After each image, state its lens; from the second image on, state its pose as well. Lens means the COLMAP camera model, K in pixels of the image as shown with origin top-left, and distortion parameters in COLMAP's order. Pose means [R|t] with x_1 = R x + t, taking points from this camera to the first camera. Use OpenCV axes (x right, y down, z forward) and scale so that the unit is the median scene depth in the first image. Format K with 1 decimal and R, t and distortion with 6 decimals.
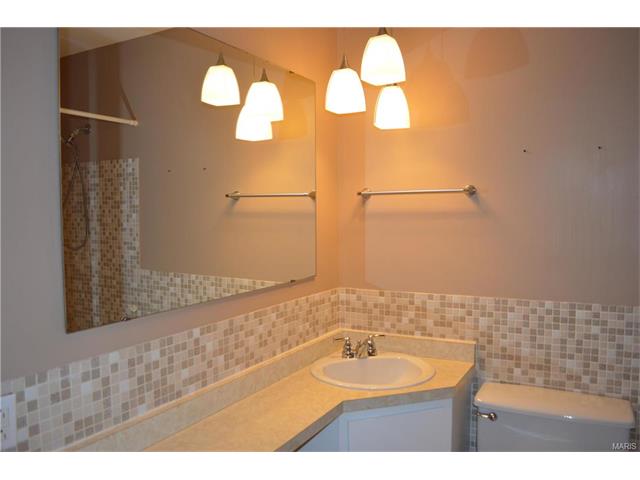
lens RADIAL K [[517.1, 0, 320.0], [0, 517.1, 240.0], [0, 0, 1]] dist [-0.063908, 0.004318]
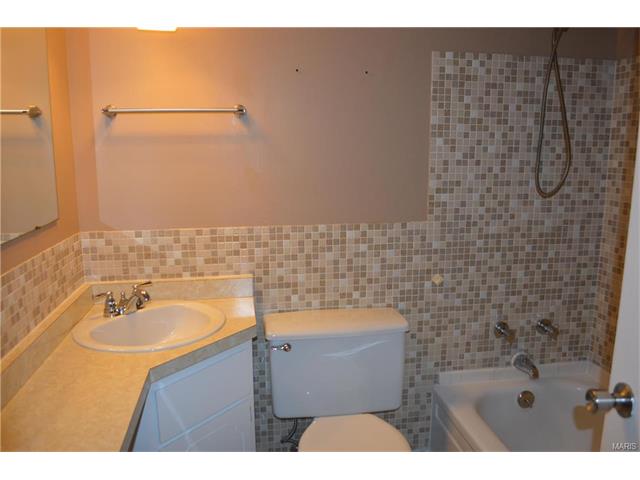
lens RADIAL K [[517.1, 0, 320.0], [0, 517.1, 240.0], [0, 0, 1]] dist [-0.063908, 0.004318]
pose [[0.791665, -0.105484, 0.601781, -0.167021], [0.029003, 0.990360, 0.135443, 0.010536], [-0.610267, -0.089773, 0.787093, 0.186449]]
